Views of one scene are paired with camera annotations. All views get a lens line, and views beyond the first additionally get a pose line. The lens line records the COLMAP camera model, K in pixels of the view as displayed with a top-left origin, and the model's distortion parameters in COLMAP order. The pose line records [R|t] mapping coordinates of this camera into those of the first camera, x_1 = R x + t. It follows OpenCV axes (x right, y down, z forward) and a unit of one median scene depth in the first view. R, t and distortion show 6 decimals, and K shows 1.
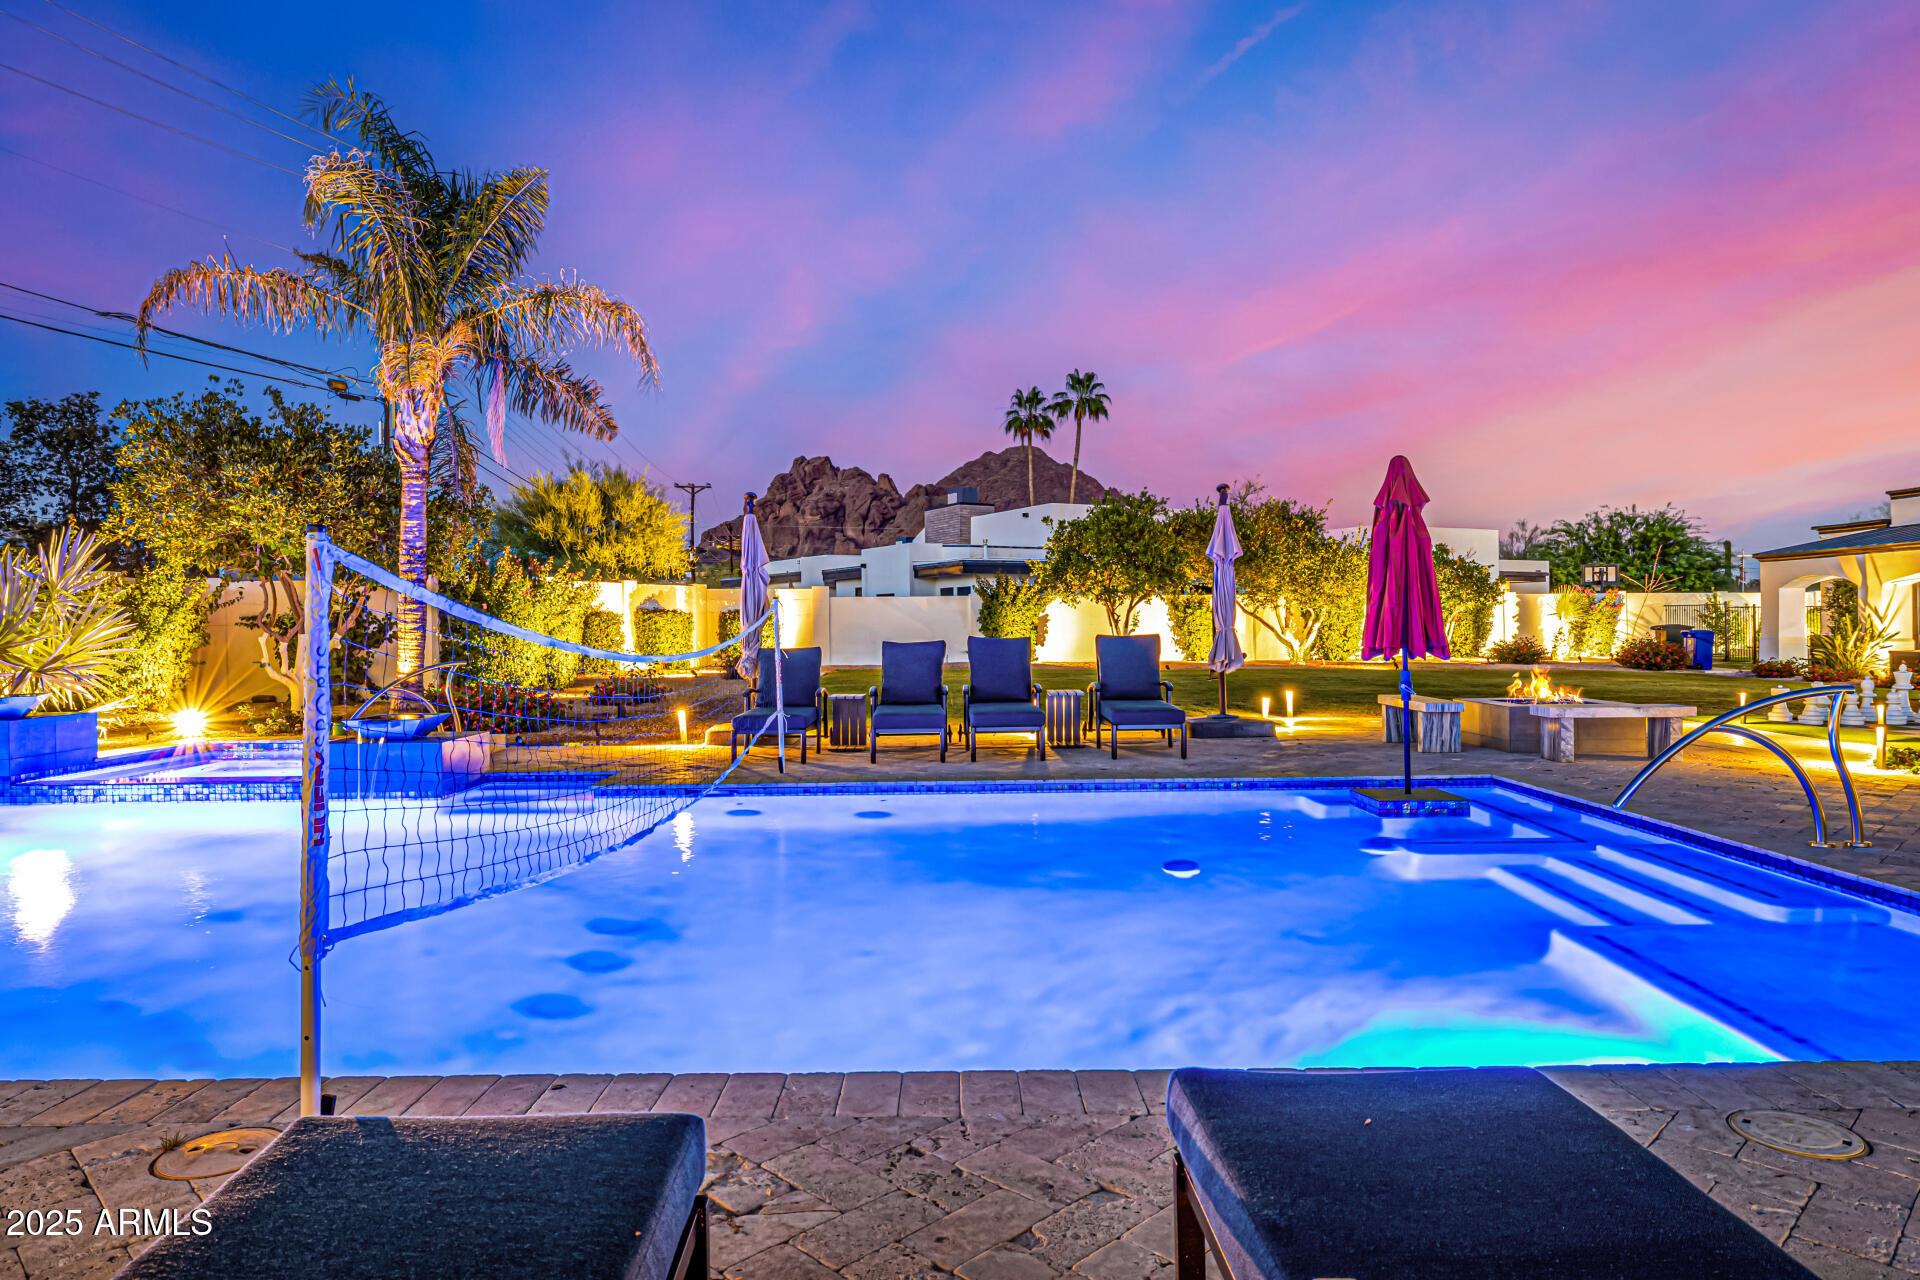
lens RADIAL K [[1224.3, 0, 960.0], [0, 1224.3, 640.0], [0, 0, 1]] dist [-0.000390, -0.000164]
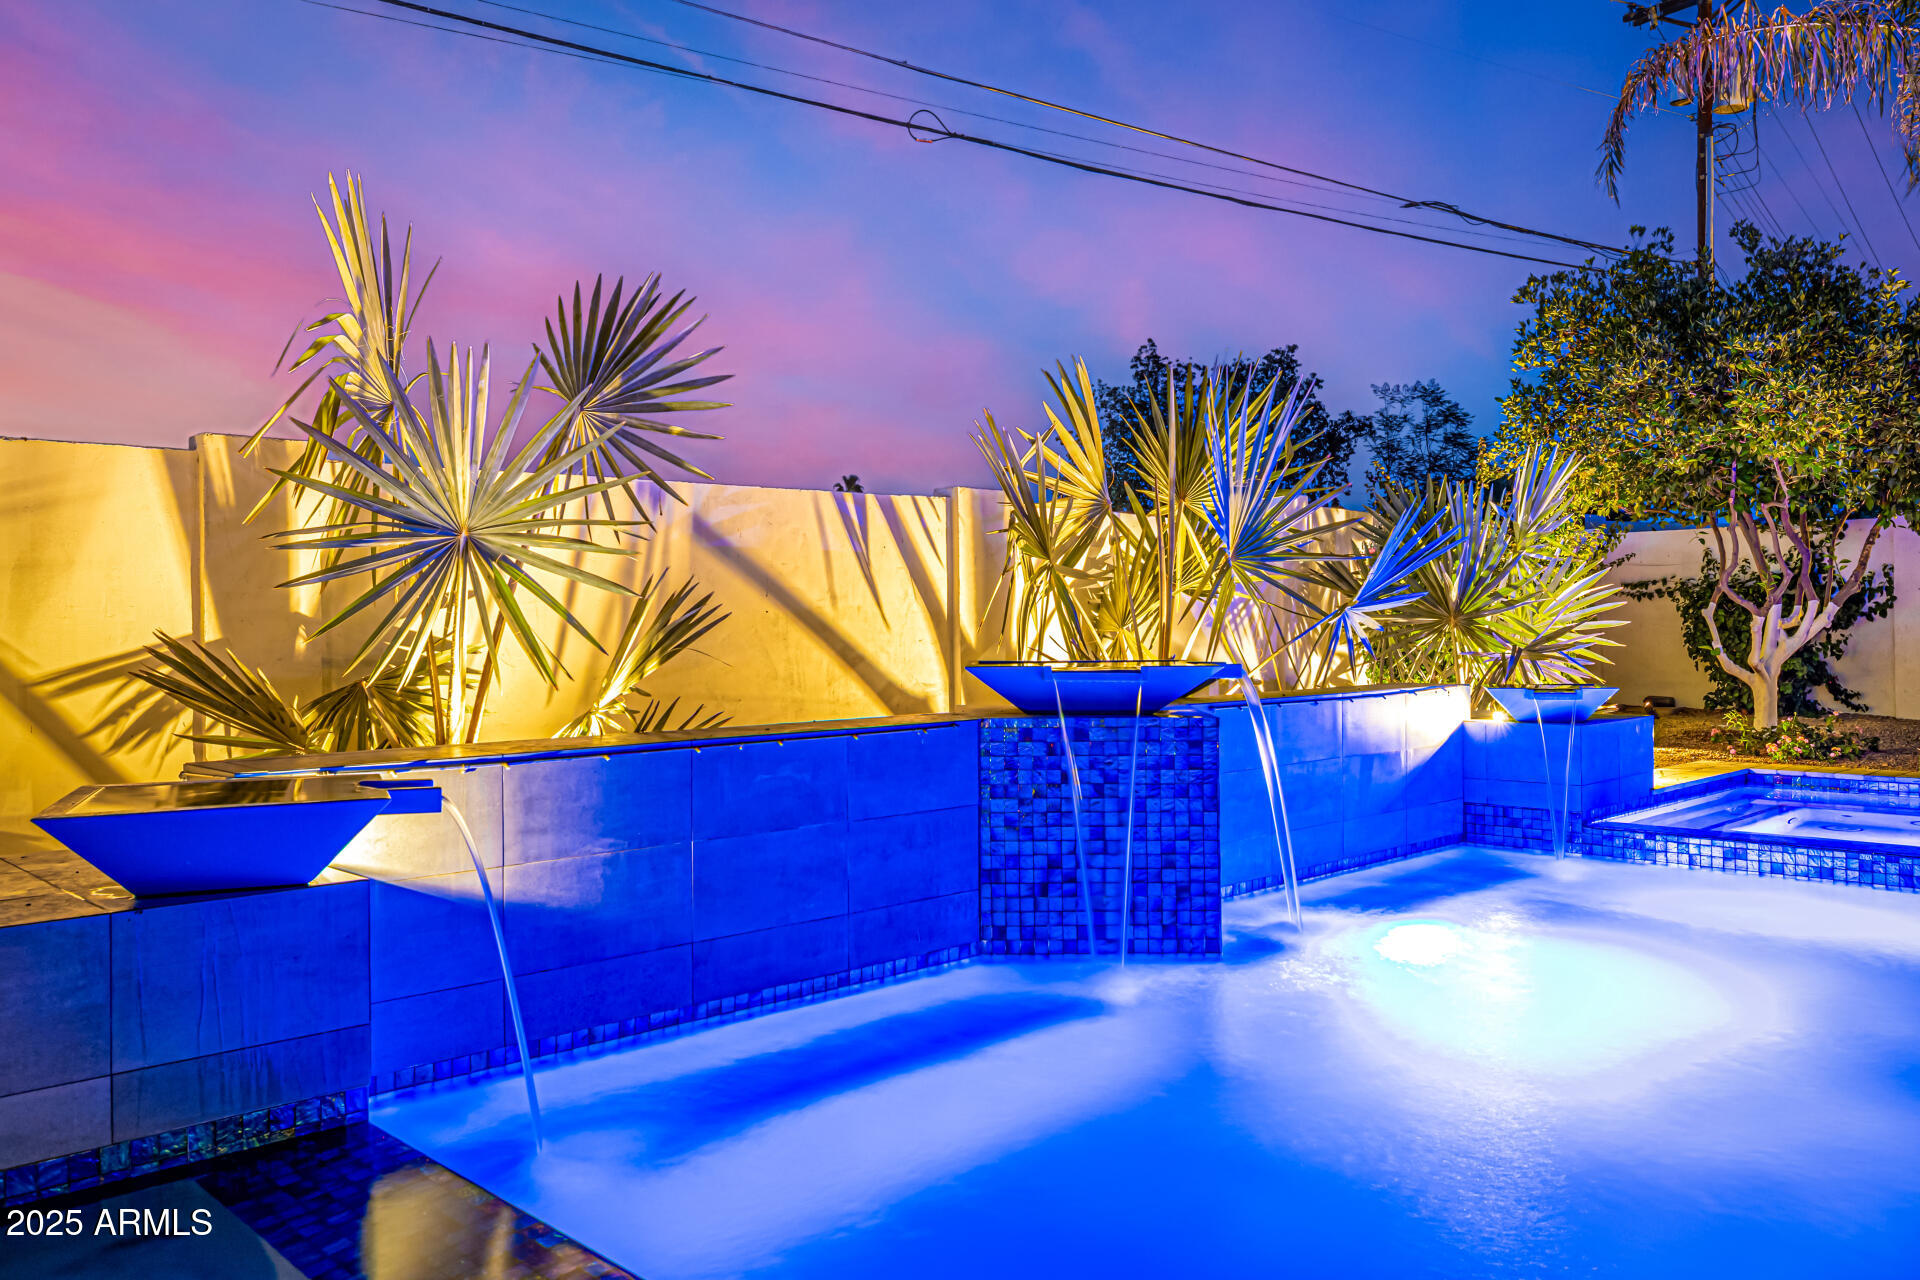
lens RADIAL K [[1548.9, 0, 960.0], [0, 1548.9, 640.0], [0, 0, 1]] dist [0.000054, -0.000049]
pose [[0.707048, 0.010851, -0.707082, -0.330872], [-0.007725, 0.999941, 0.007620, 0.013626], [0.707123, 0.000075, 0.707090, 0.154307]]
